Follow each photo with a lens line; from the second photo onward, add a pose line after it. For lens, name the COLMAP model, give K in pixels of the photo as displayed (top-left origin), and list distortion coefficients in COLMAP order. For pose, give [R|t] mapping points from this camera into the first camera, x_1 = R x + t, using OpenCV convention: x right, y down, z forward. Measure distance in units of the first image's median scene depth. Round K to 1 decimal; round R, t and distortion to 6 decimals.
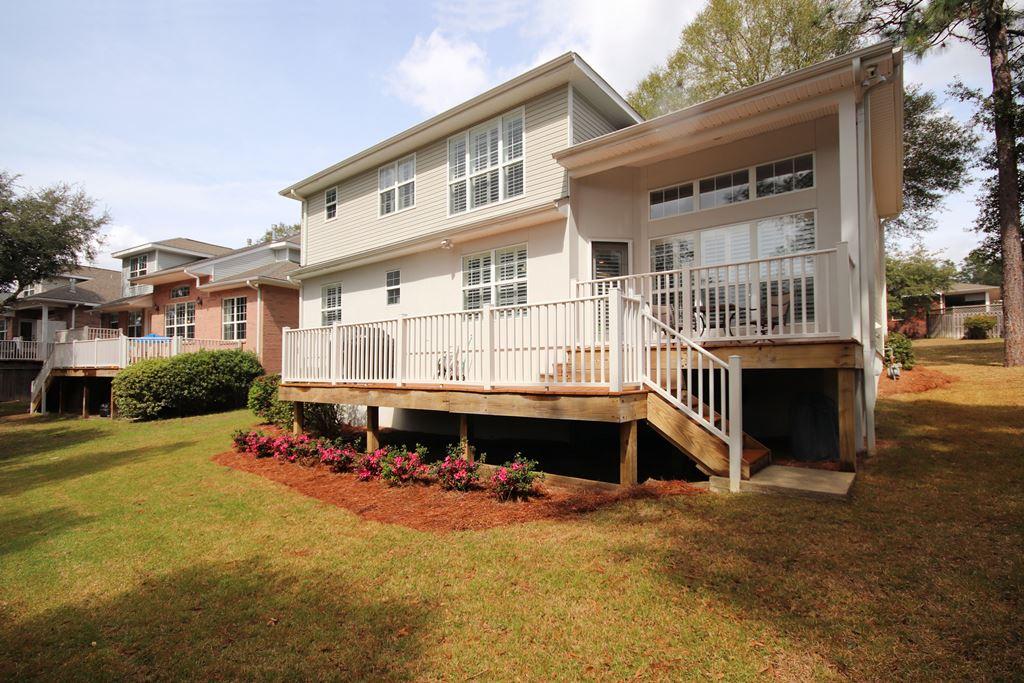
lens RADIAL K [[489.9, 0, 512.3], [0, 489.9, 347.6], [0, 0, 1]] dist [0.000295, 0.000011]
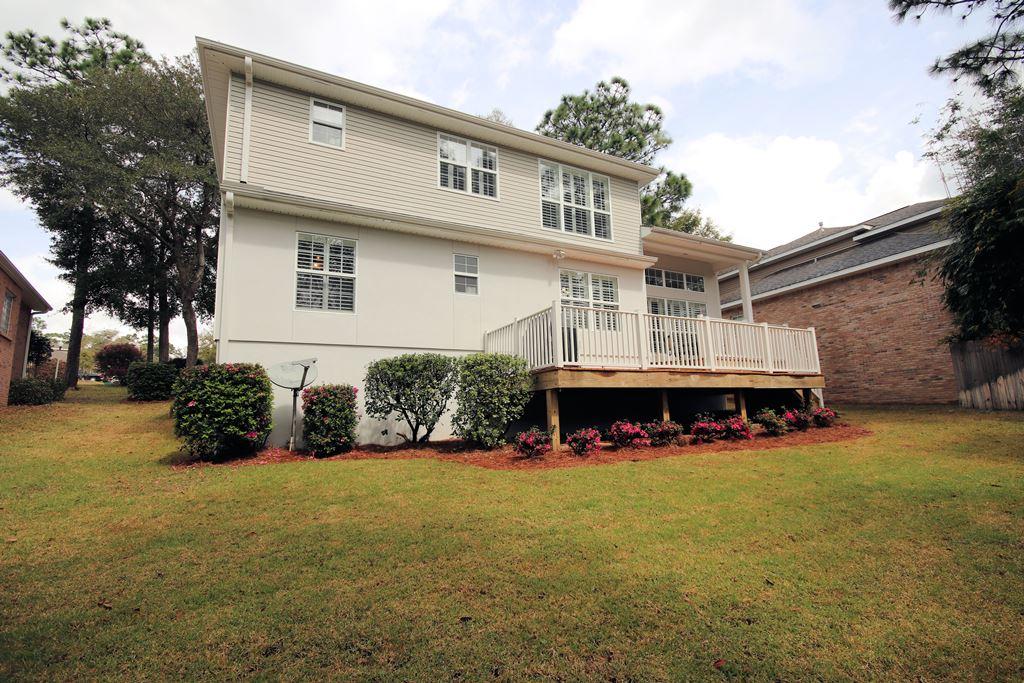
lens RADIAL K [[489.9, 0, 511.4], [0, 489.9, 339.7], [0, 0, 1]] dist [0.000295, 0.000011]
pose [[0.383723, 0.135422, 0.913465, -1.140096], [-0.017050, 0.990059, -0.139615, 0.129576], [-0.923291, 0.037999, 0.382217, 0.686632]]
